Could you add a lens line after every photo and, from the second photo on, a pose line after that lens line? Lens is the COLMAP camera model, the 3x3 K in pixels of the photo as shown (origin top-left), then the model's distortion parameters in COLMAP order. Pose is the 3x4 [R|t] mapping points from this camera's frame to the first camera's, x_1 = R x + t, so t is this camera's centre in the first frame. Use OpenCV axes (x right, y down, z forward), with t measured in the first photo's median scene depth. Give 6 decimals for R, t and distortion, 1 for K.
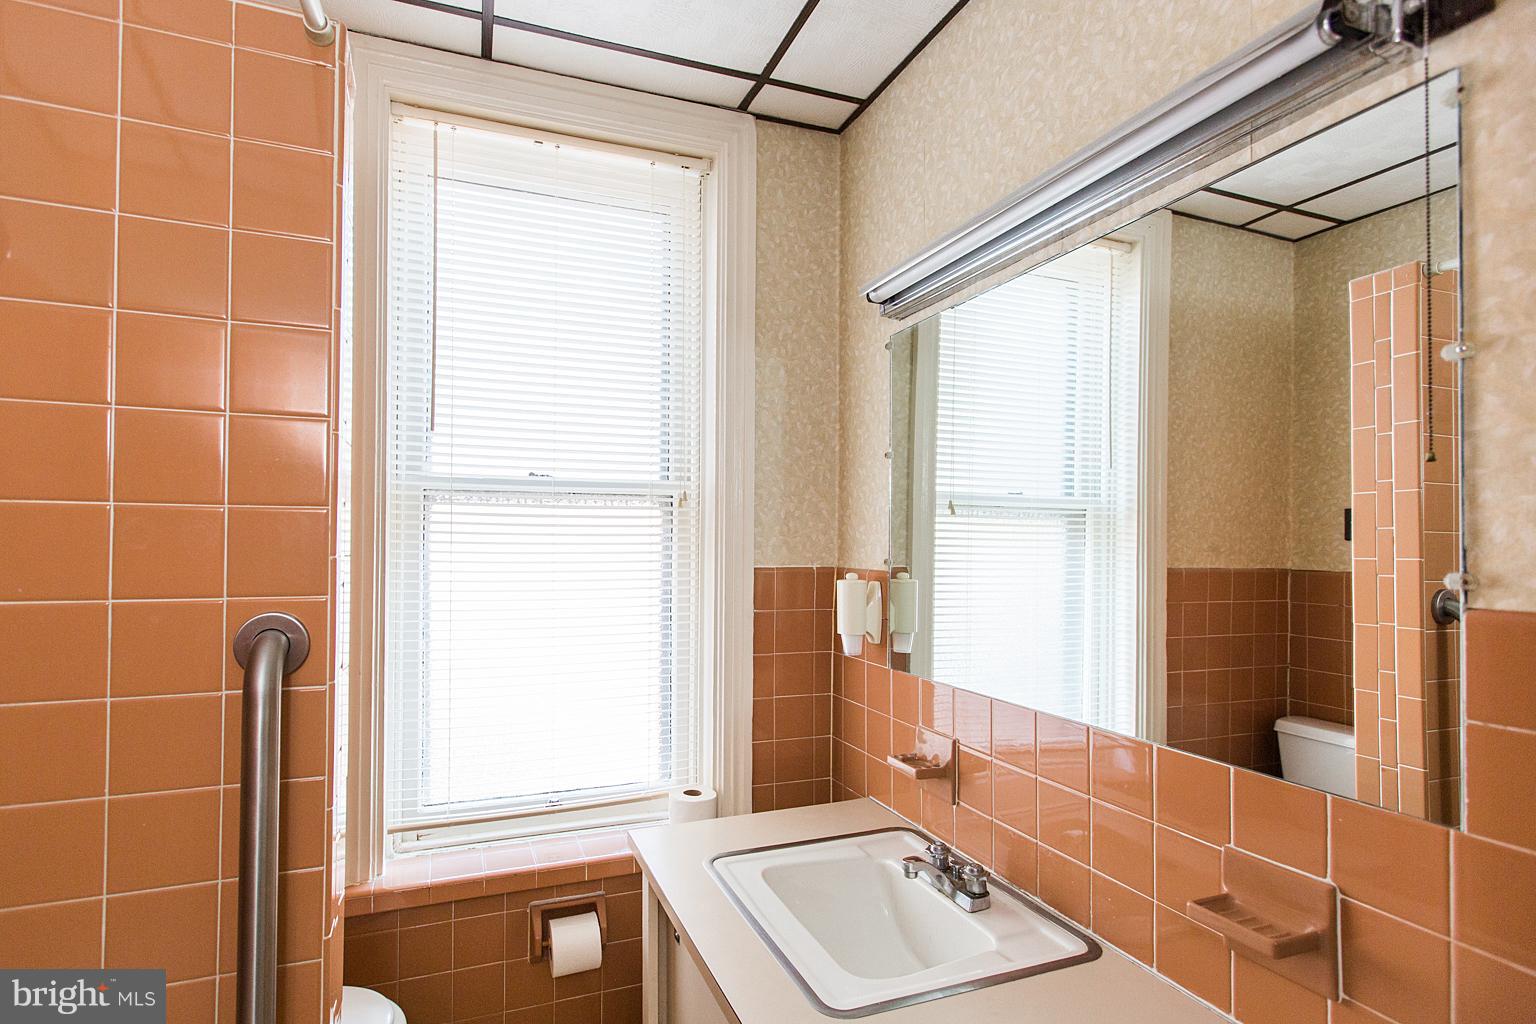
lens RADIAL K [[726.7, 0, 701.9], [0, 726.7, 533.1], [0, 0, 1]] dist [0.002566, 0.000424]
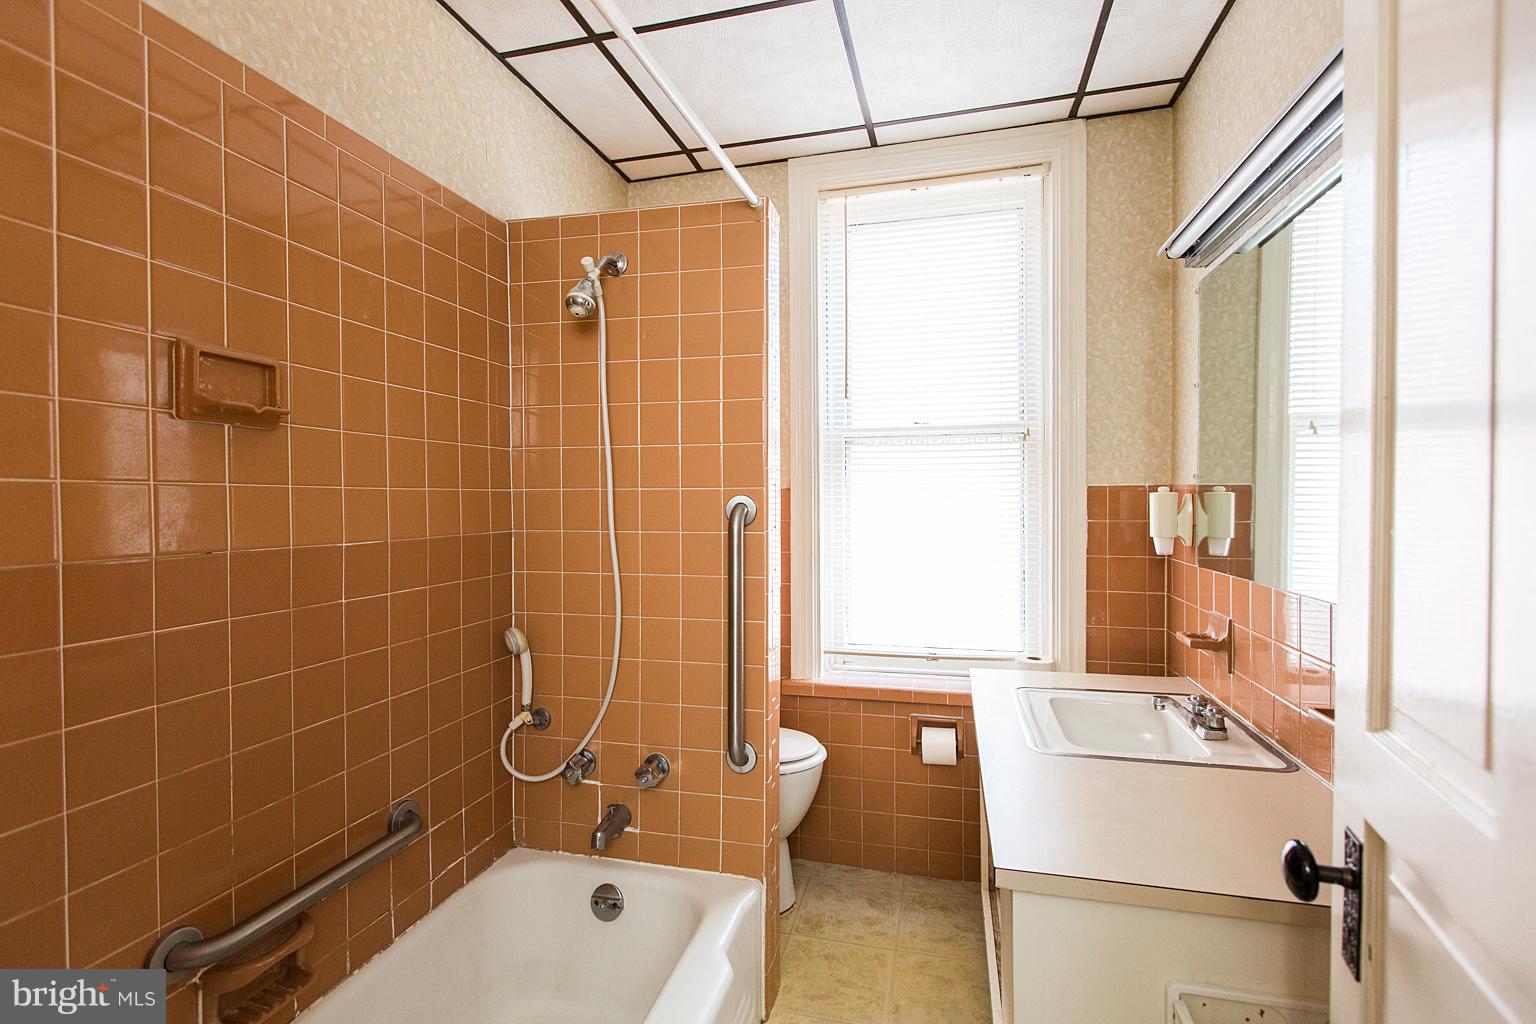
lens RADIAL K [[691.4, 0, 763.9], [0, 691.4, 507.0], [0, 0, 1]] dist [0.004727, -0.000731]
pose [[0.830410, -0.001628, -0.557151, 0.279877], [0.015336, 0.999684, 0.019936, 0.052760], [0.556942, -0.025099, 0.830172, -0.298227]]
